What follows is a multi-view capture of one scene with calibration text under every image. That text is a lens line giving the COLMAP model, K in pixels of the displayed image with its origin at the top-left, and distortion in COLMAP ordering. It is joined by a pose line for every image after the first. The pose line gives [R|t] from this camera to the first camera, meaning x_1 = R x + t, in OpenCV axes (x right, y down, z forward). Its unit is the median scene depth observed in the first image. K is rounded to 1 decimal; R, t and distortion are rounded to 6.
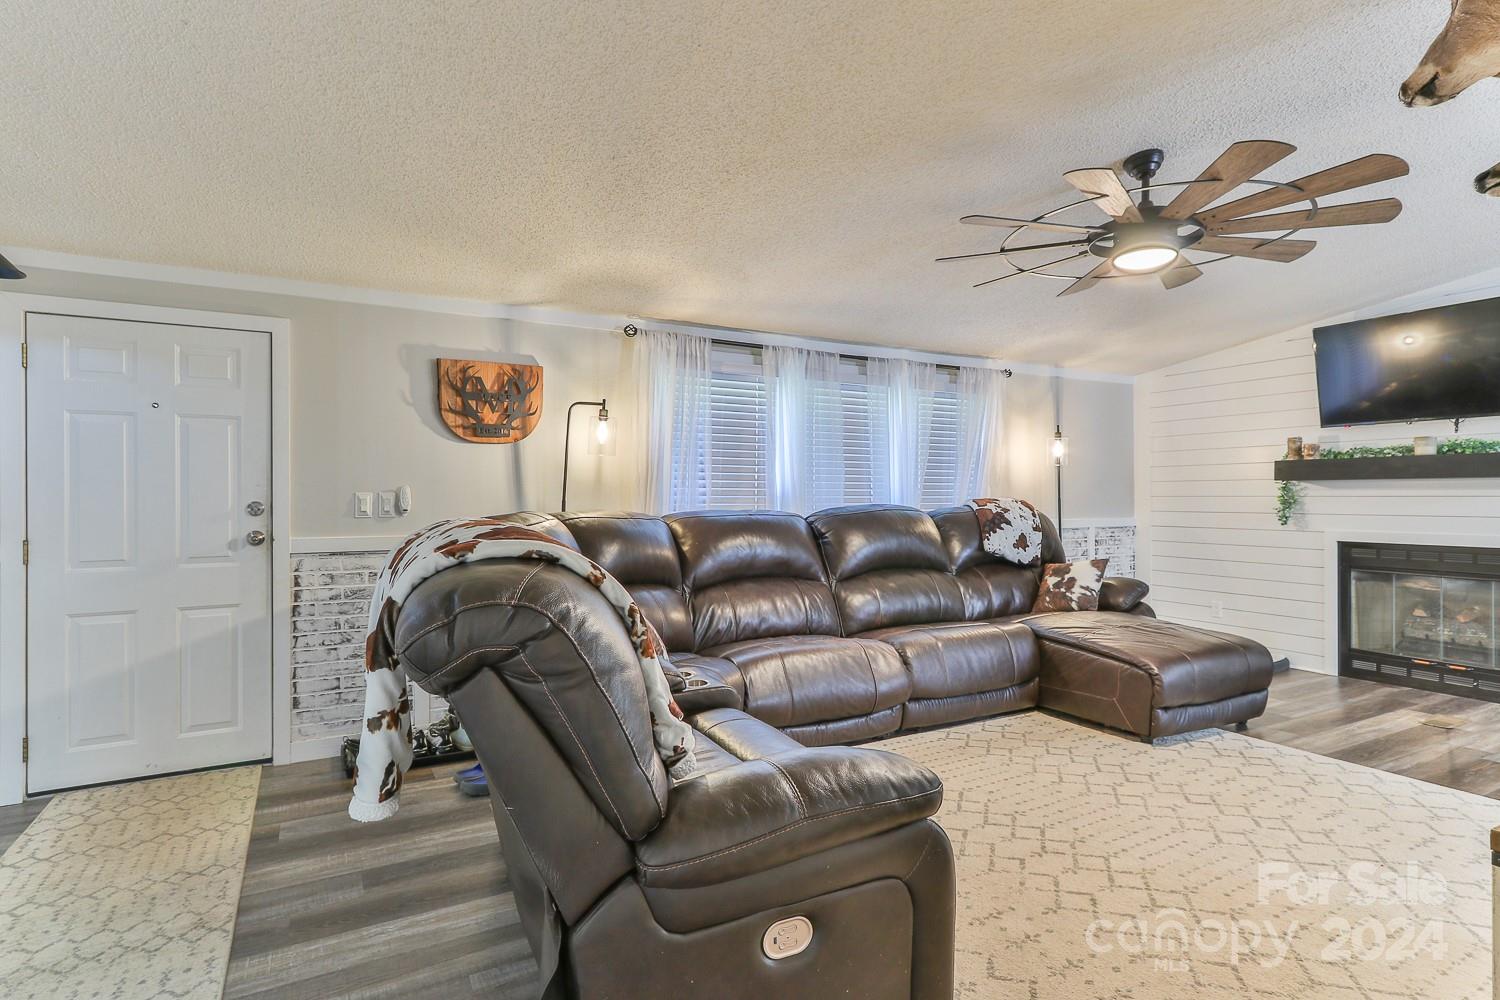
lens RADIAL K [[744.0, 0, 751.5], [0, 744.0, 492.2], [0, 0, 1]] dist [0.001661, 0.000224]
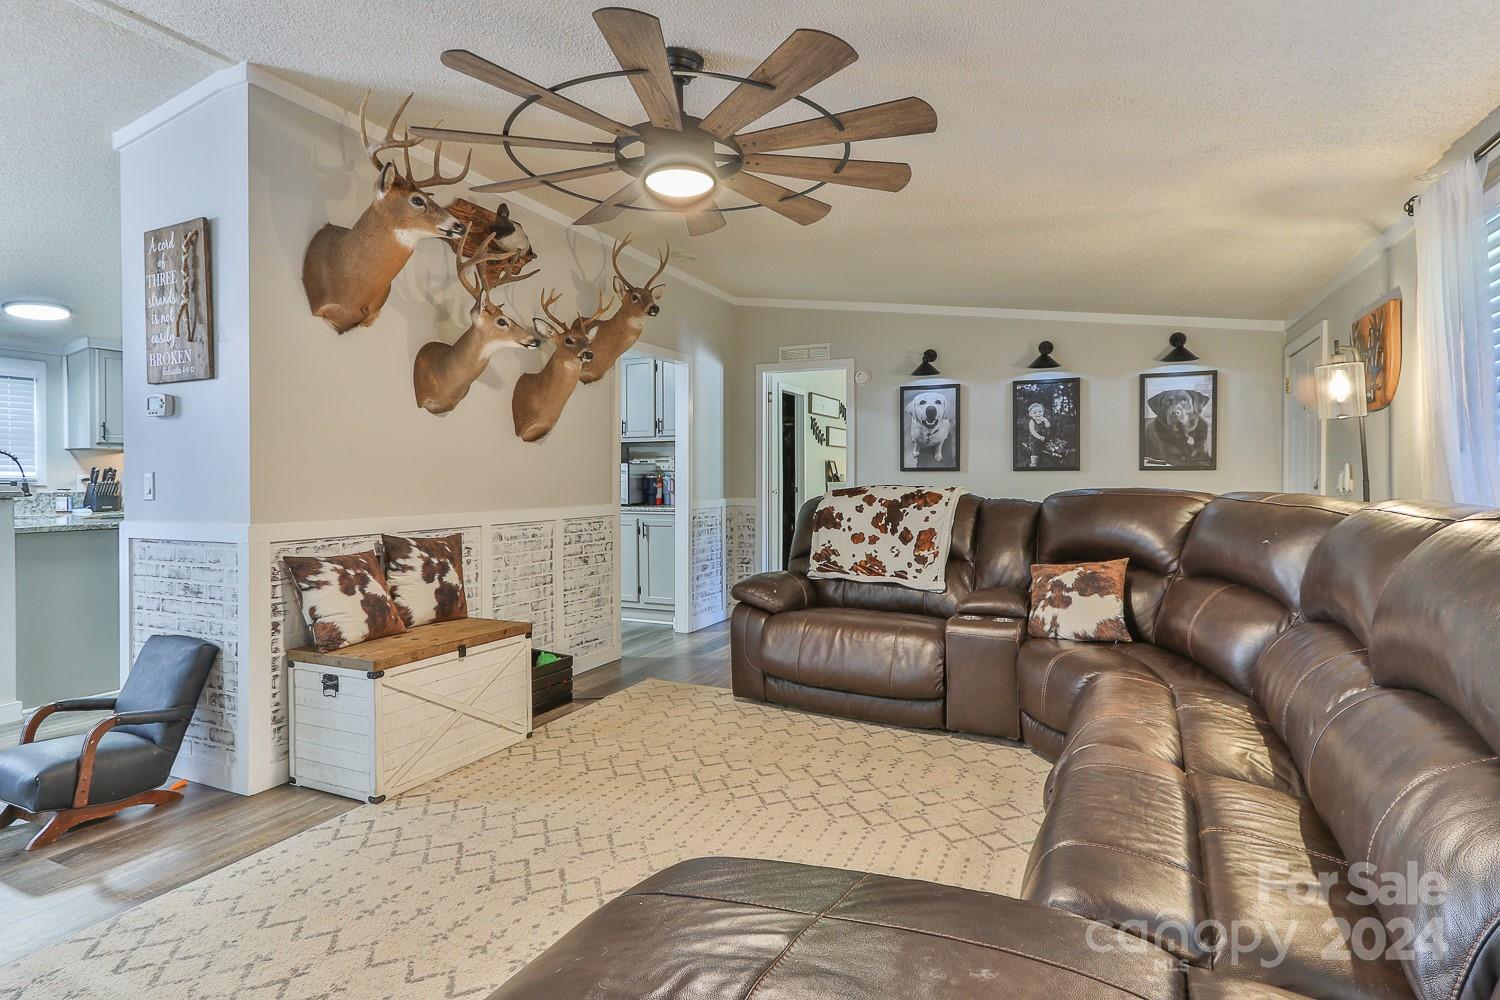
lens RADIAL K [[774.3, 0, 748.9], [0, 774.3, 491.7], [0, 0, 1]] dist [-0.000832, 0.000901]
pose [[-0.803590, 0.013235, -0.595036, 0.704160], [0.004904, 0.999866, 0.015616, 0.007739], [0.595163, 0.009631, -0.803547, 1.251144]]
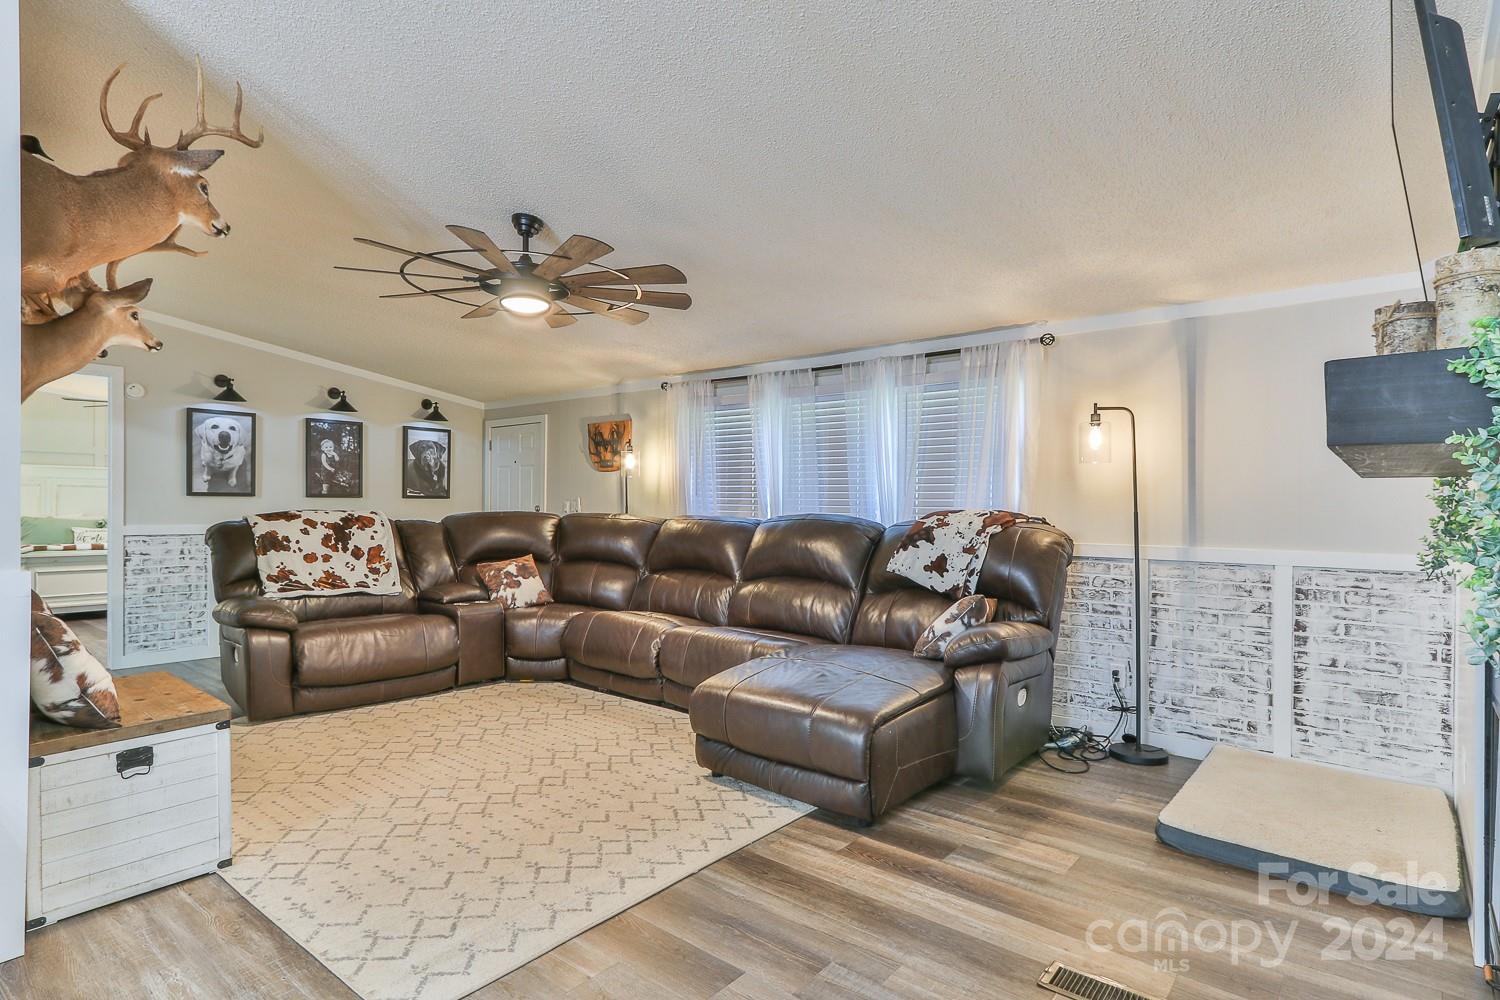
lens RADIAL K [[773.7, 0, 753.5], [0, 773.7, 508.3], [0, 0, 1]] dist [-0.000999, -0.000196]
pose [[0.386174, 0.009231, -0.922380, 1.322190], [-0.004303, 0.999957, 0.008205, 0.000529], [0.922416, 0.000800, 0.386197, 0.625693]]
